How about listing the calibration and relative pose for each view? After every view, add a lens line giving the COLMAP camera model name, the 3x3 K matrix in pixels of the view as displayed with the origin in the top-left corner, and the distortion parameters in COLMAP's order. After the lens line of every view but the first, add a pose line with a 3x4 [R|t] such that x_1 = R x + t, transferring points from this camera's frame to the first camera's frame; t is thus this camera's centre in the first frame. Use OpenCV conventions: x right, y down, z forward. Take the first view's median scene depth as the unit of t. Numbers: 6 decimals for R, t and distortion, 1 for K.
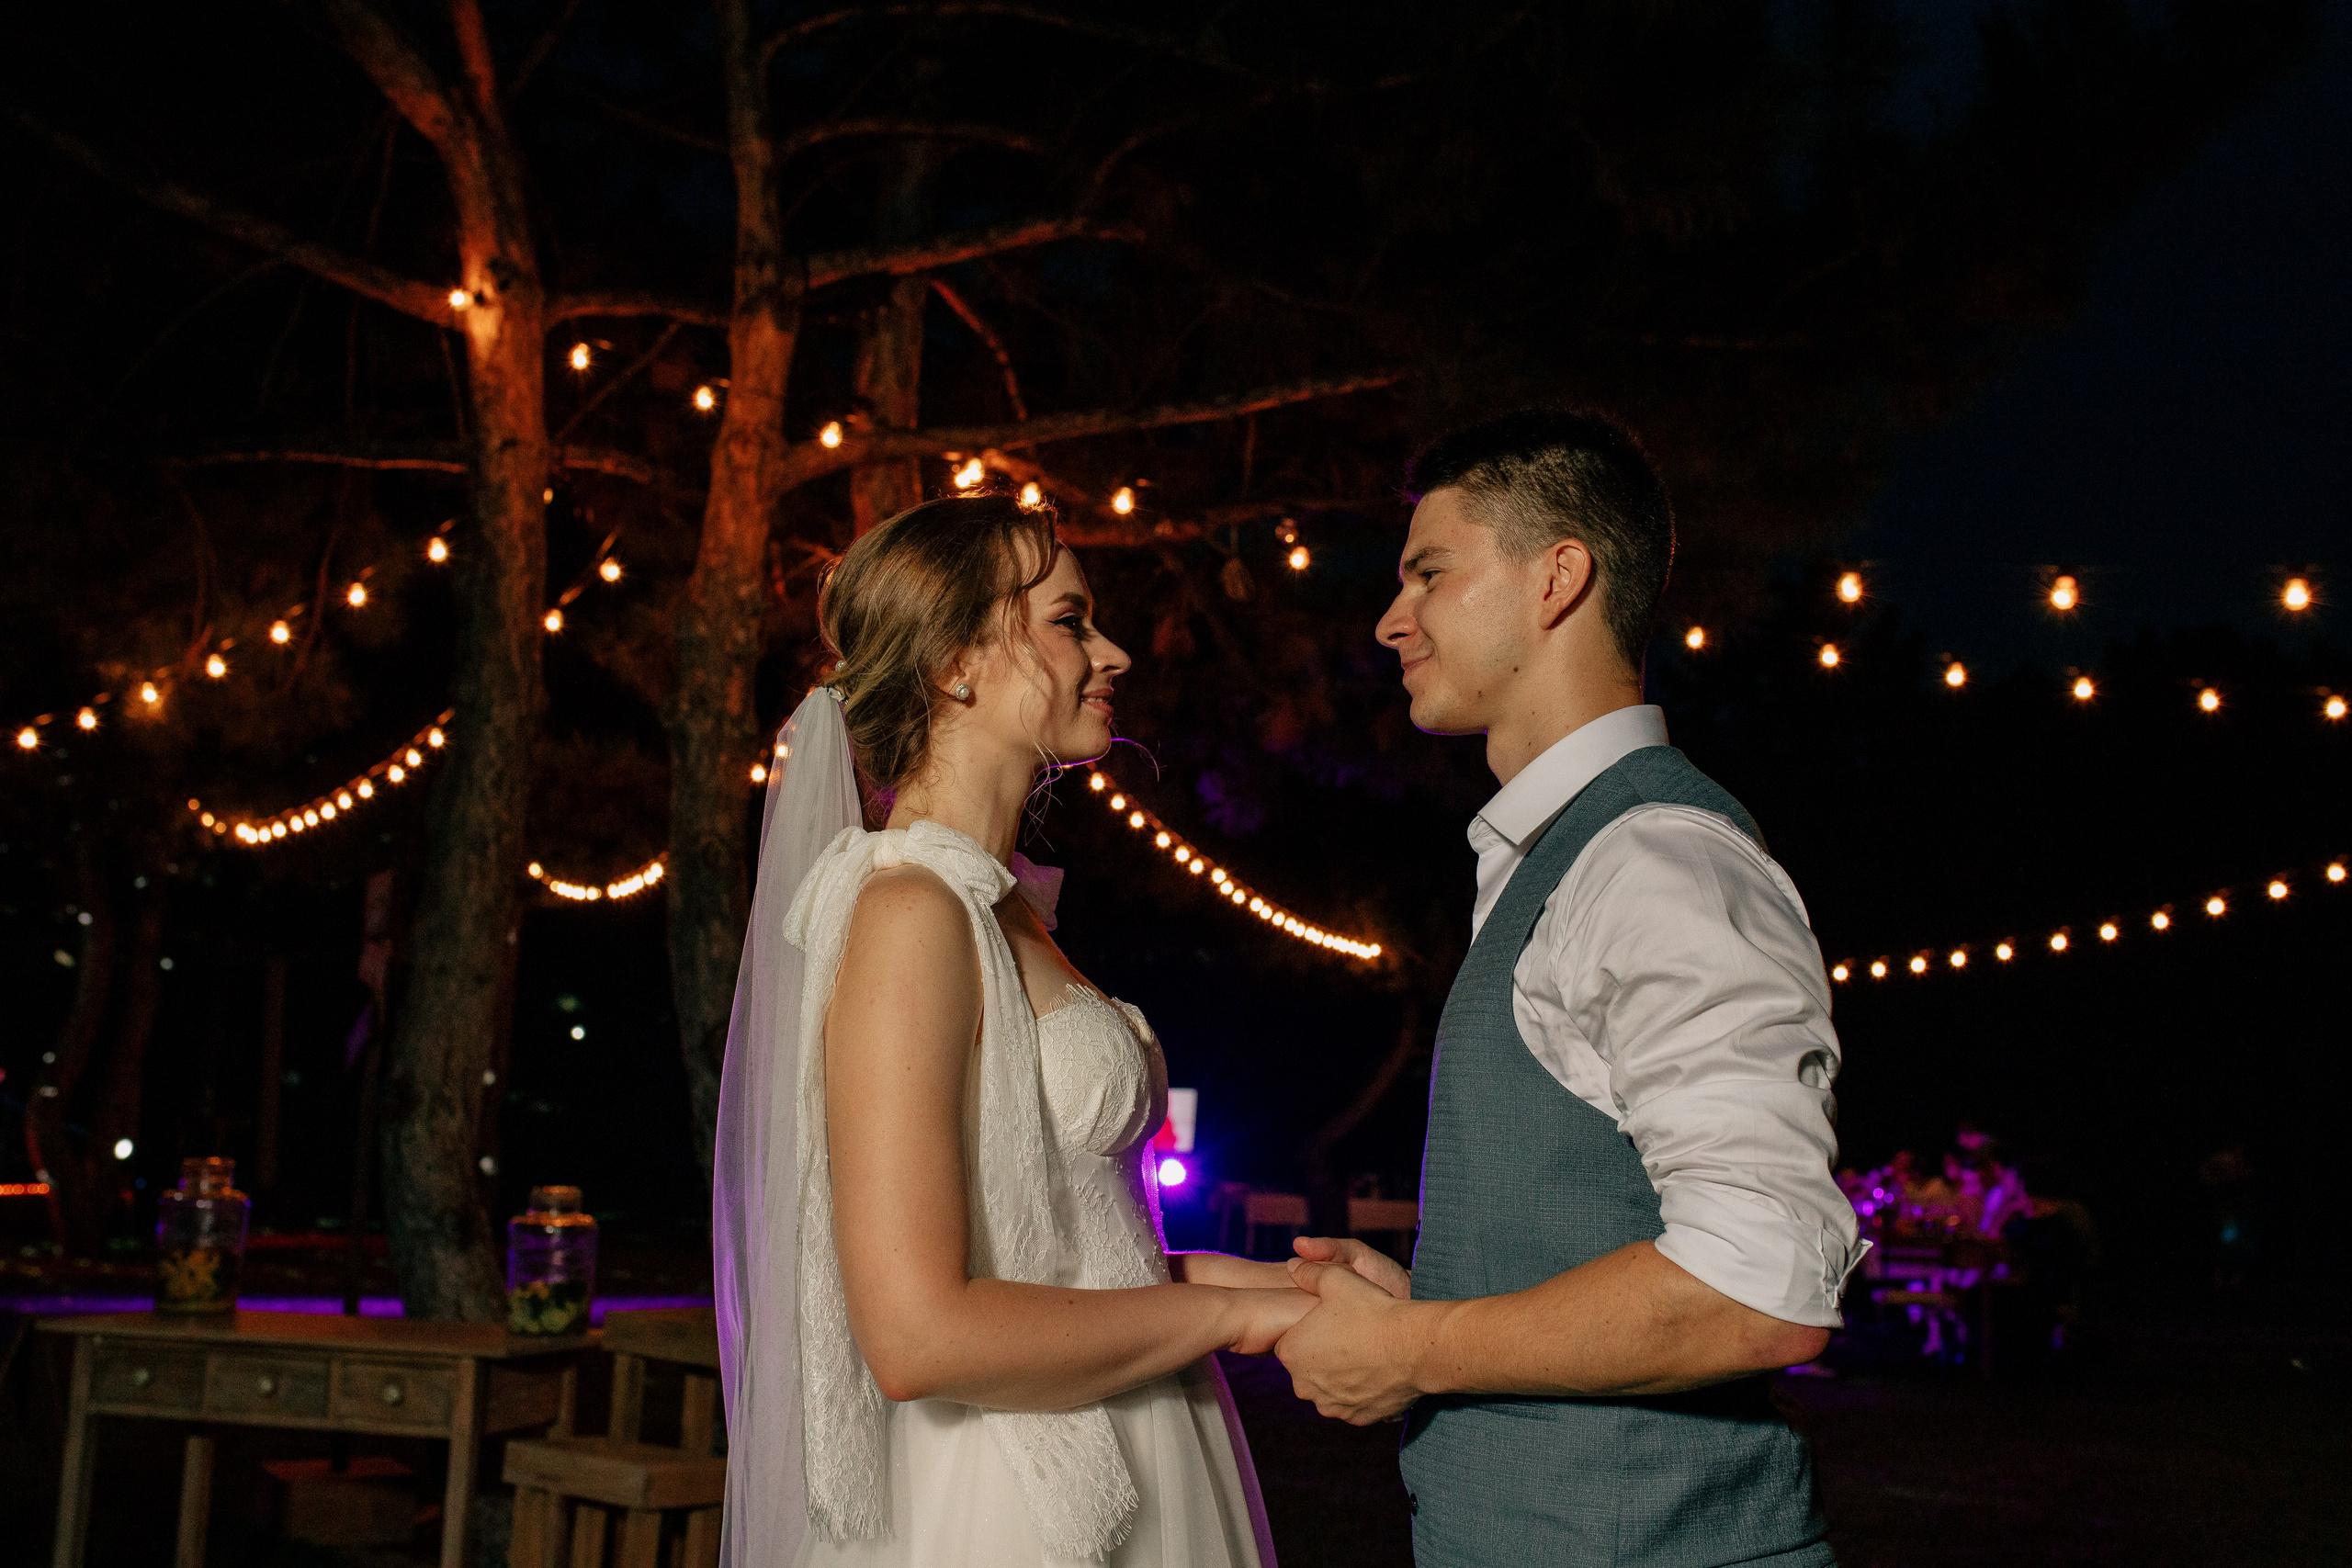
lens RADIAL K [[2238.7, 0, 1176.0], [0, 2238.7, 784.0], [0, 0, 1]] dist [-0.064664, 0.065496]
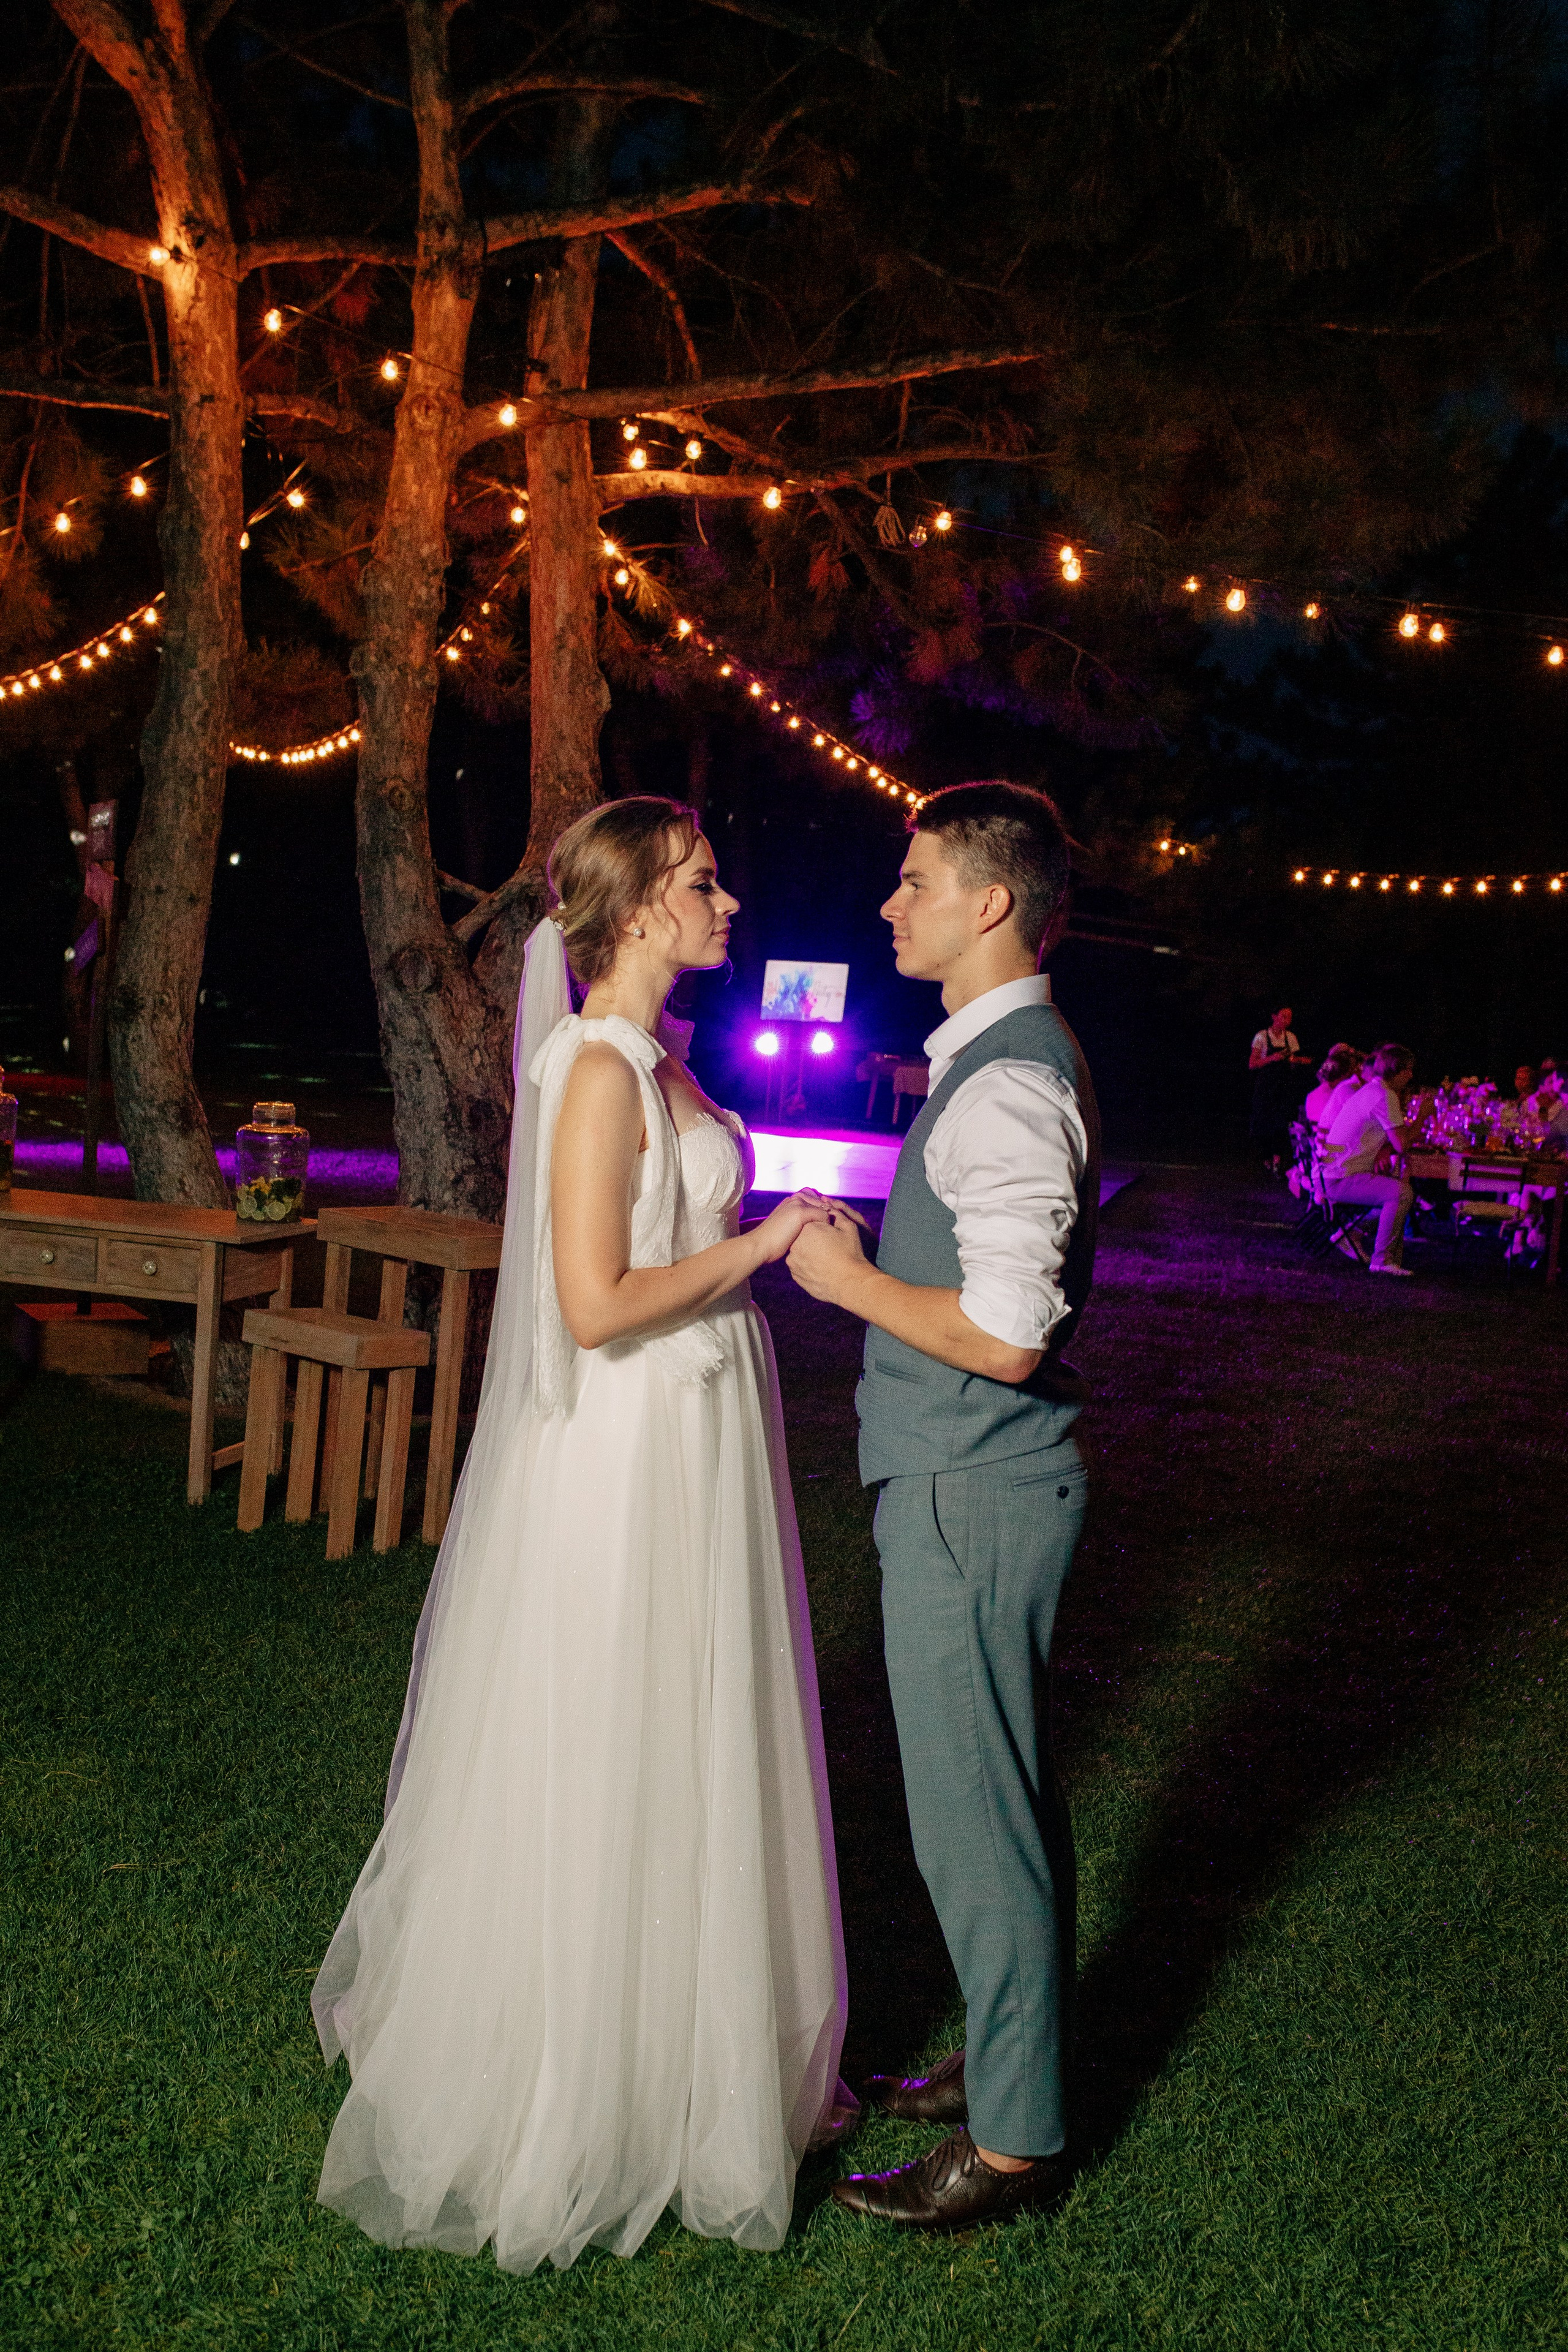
lens RADIAL K [[2239.0, 0, 784.0], [0, 2239.0, 1176.0], [0, 0, 1]] dist [-0.064664, 0.065496]
pose [[0.998882, 0.043465, -0.018608, 0.014367], [-0.037909, 0.971451, 0.234193, -0.049875], [0.028256, -0.233226, 0.972012, -0.119408]]
